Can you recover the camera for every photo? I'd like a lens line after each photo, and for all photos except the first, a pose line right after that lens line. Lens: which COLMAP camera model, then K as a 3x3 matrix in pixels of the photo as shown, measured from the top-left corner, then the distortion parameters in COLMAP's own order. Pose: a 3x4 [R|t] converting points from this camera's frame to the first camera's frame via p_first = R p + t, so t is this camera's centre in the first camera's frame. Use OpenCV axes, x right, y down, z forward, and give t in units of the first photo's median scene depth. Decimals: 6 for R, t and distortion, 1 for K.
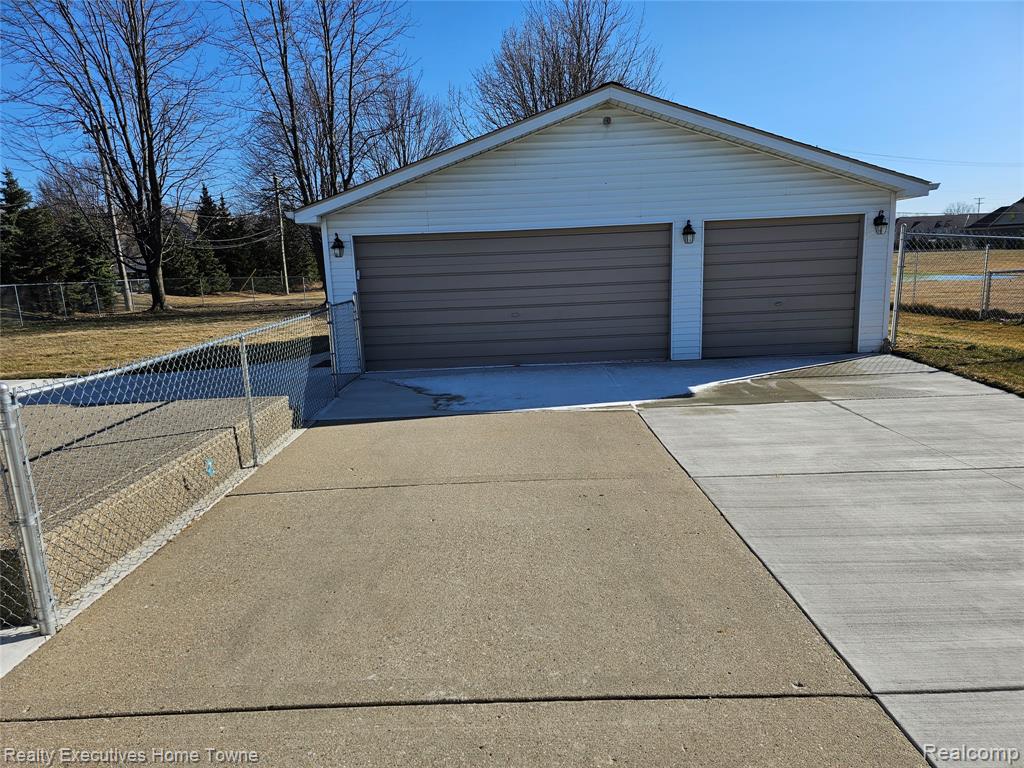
lens RADIAL K [[691.2, 0, 518.7], [0, 691.2, 395.9], [0, 0, 1]] dist [0.089738, -0.077662]
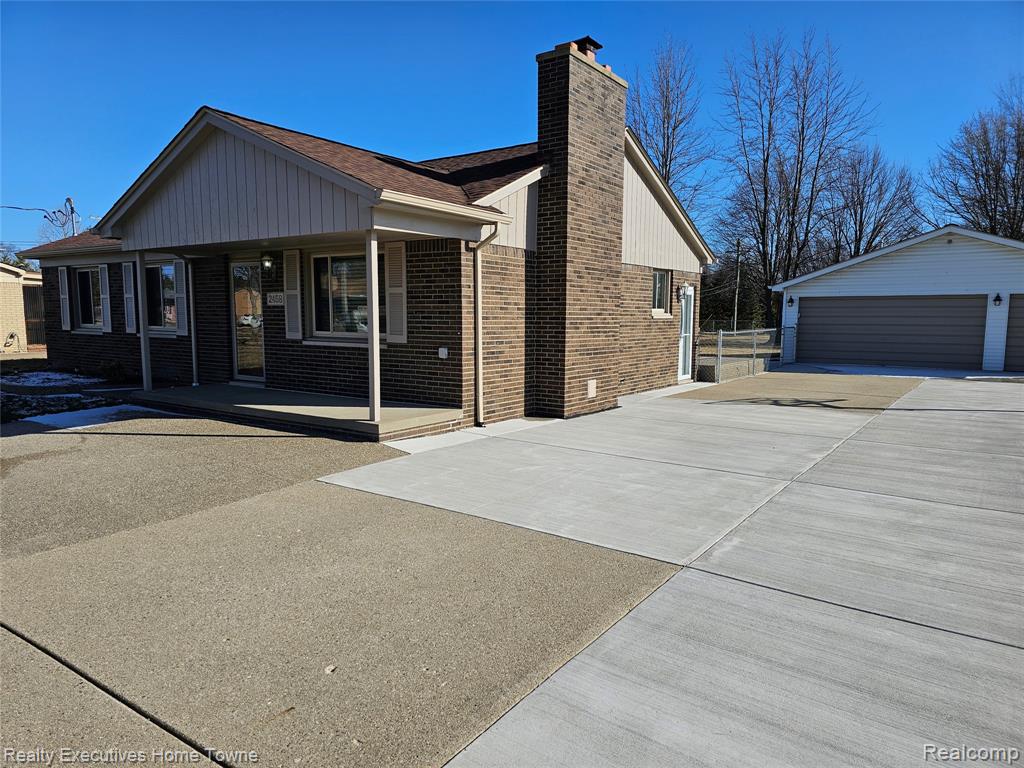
lens RADIAL K [[691.2, 0, 518.7], [0, 691.2, 395.9], [0, 0, 1]] dist [0.089738, -0.077662]
pose [[0.823175, 0.109119, -0.557204, 0.263059], [-0.146982, 0.988860, -0.023490, 0.227872], [0.548433, 0.101235, 0.830044, -1.132579]]
